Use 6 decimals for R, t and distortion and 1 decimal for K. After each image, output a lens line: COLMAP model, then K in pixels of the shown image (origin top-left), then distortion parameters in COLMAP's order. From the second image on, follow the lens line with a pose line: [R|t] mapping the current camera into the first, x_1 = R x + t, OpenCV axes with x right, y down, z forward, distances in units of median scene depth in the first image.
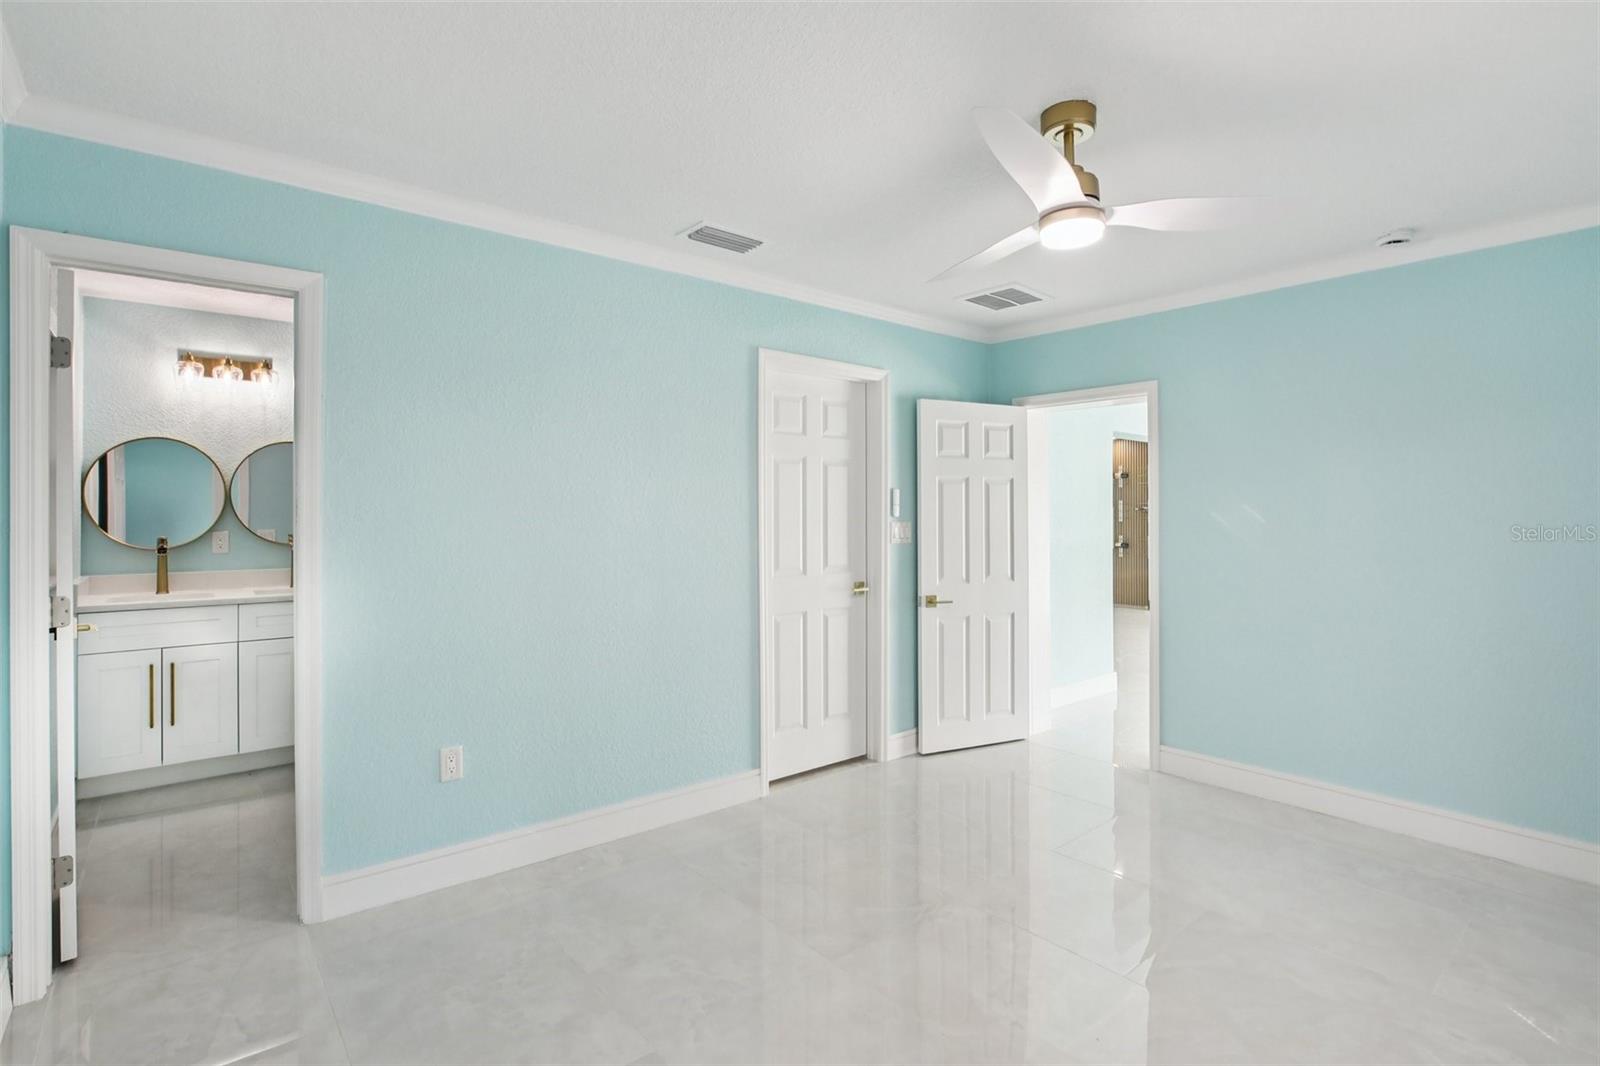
lens RADIAL K [[780.4, 0, 798.3], [0, 780.4, 514.1], [0, 0, 1]] dist [-0.001468, 0.000266]
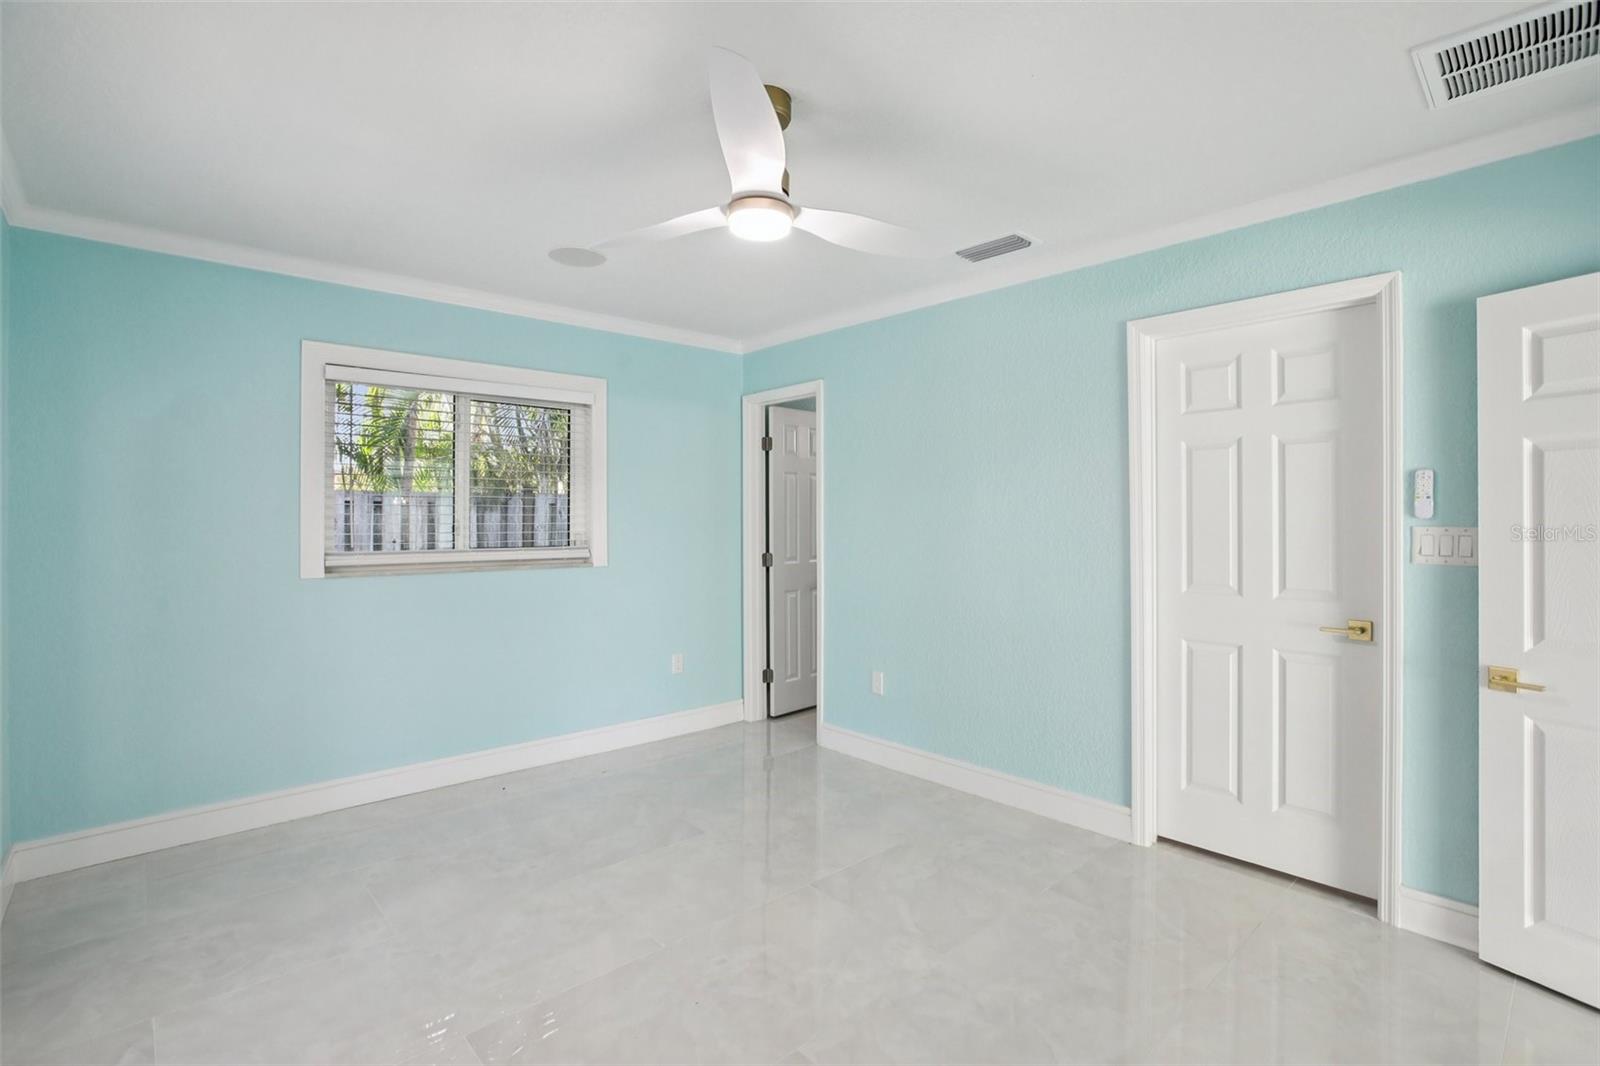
lens RADIAL K [[780.4, 0, 798.3], [0, 780.4, 514.1], [0, 0, 1]] dist [-0.001468, 0.000266]
pose [[0.044545, -0.000044, -0.999007, 0.702592], [0.003020, 0.999995, 0.000090, -0.000973], [0.999003, -0.003021, 0.044545, 0.526982]]
